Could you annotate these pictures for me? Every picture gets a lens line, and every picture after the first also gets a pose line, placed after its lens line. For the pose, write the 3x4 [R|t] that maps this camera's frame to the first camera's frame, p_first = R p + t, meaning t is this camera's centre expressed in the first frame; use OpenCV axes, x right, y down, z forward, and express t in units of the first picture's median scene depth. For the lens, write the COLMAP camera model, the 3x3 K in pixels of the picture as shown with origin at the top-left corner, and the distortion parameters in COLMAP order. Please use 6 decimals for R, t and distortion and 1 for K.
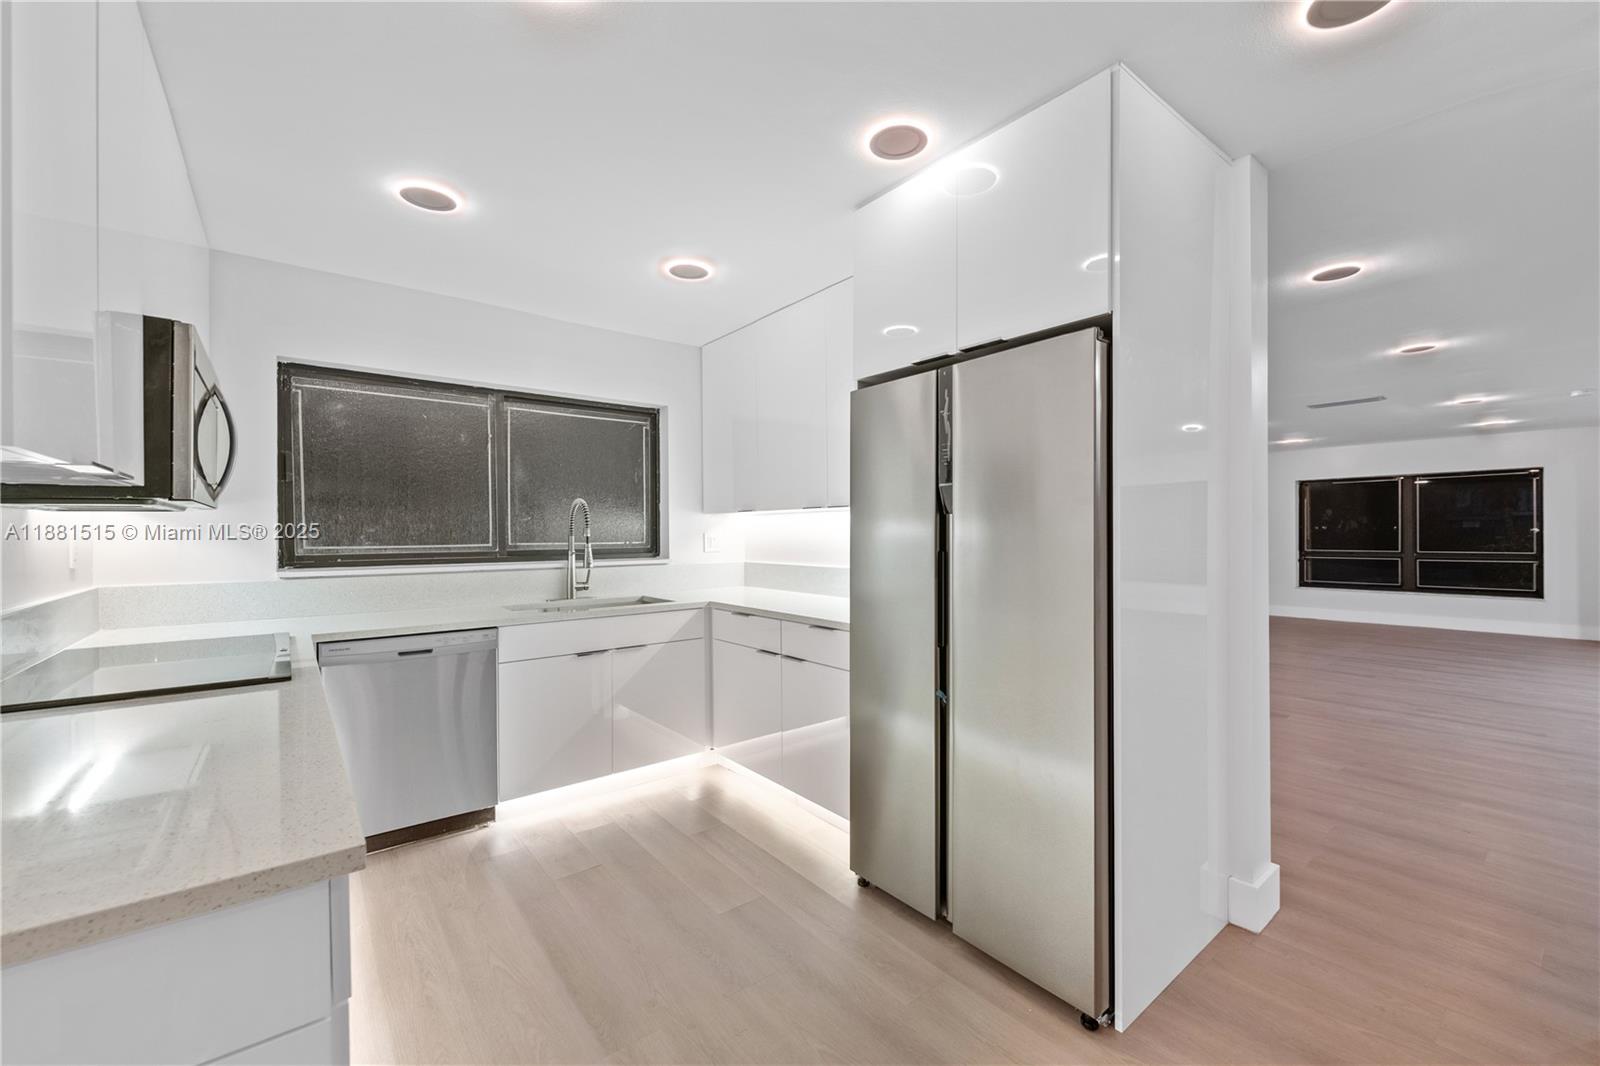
lens RADIAL K [[649.9, 0, 816.0], [0, 649.9, 535.5], [0, 0, 1]] dist [0.000314, -0.000070]
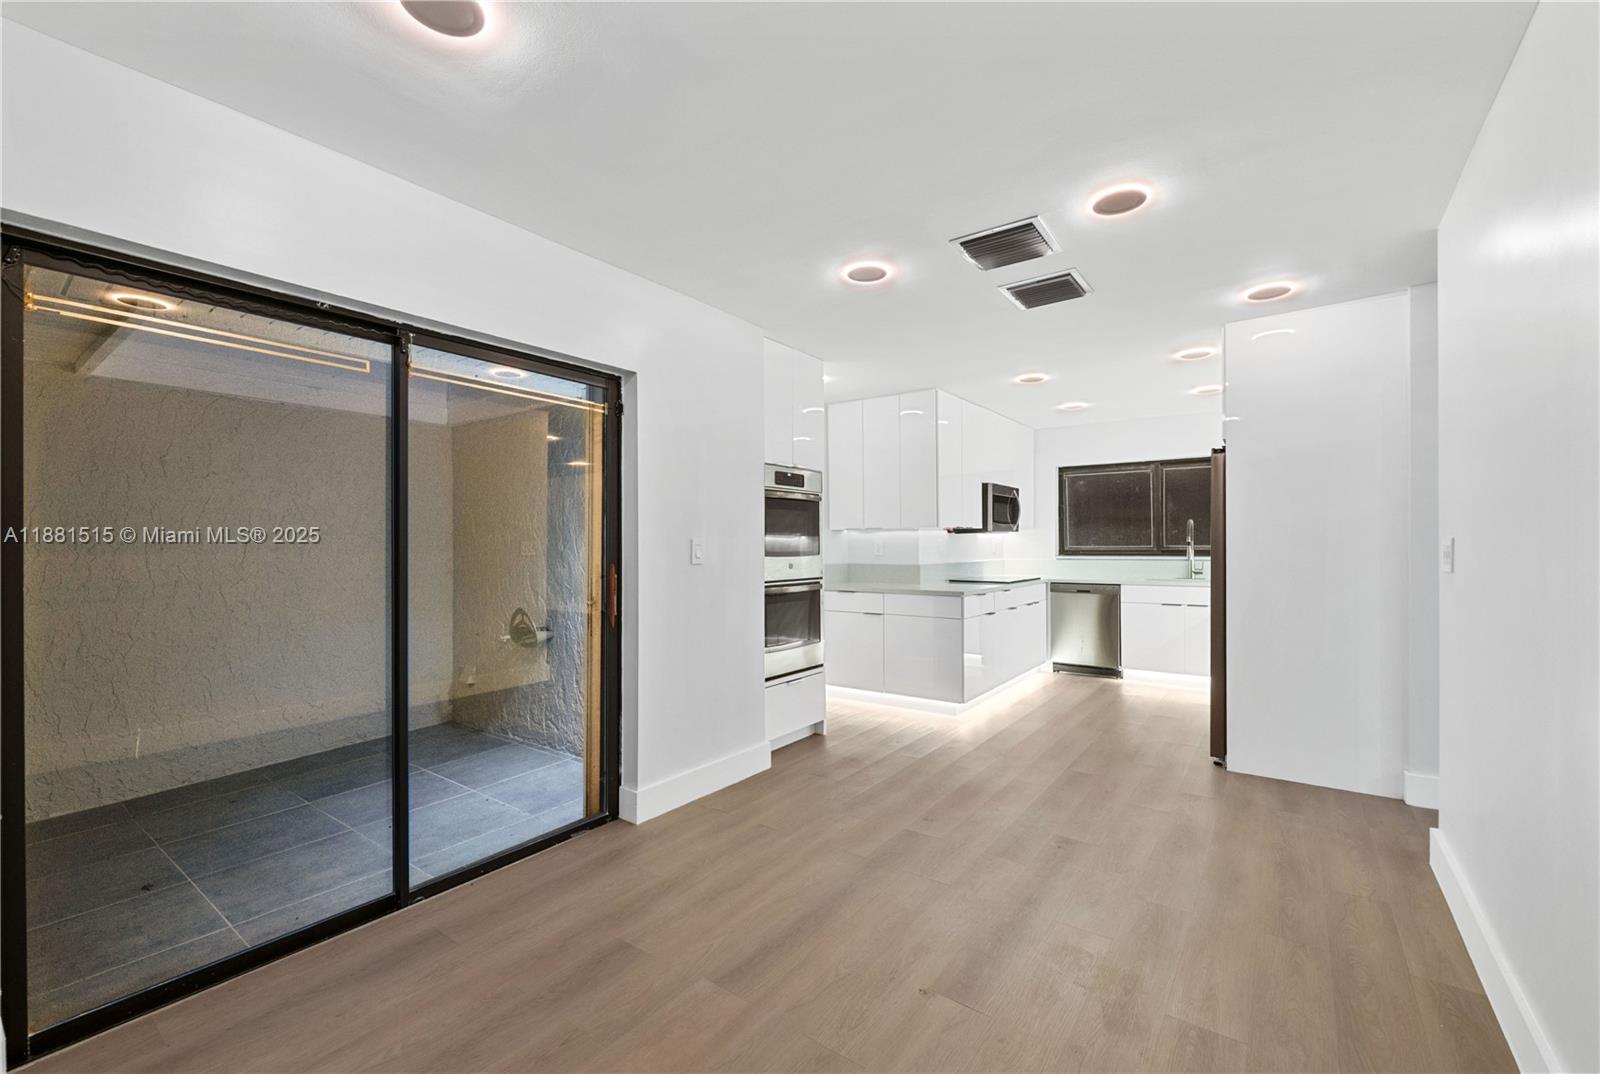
lens RADIAL K [[661.9, 0, 800.0], [0, 661.9, 537.0], [0, 0, 1]] dist [-0.000157, -0.000007]
pose [[0.252929, -0.003952, -0.967477, 1.182702], [-0.000214, 0.999991, -0.004141, -0.004179], [0.967485, 0.001254, 0.252926, -0.483794]]
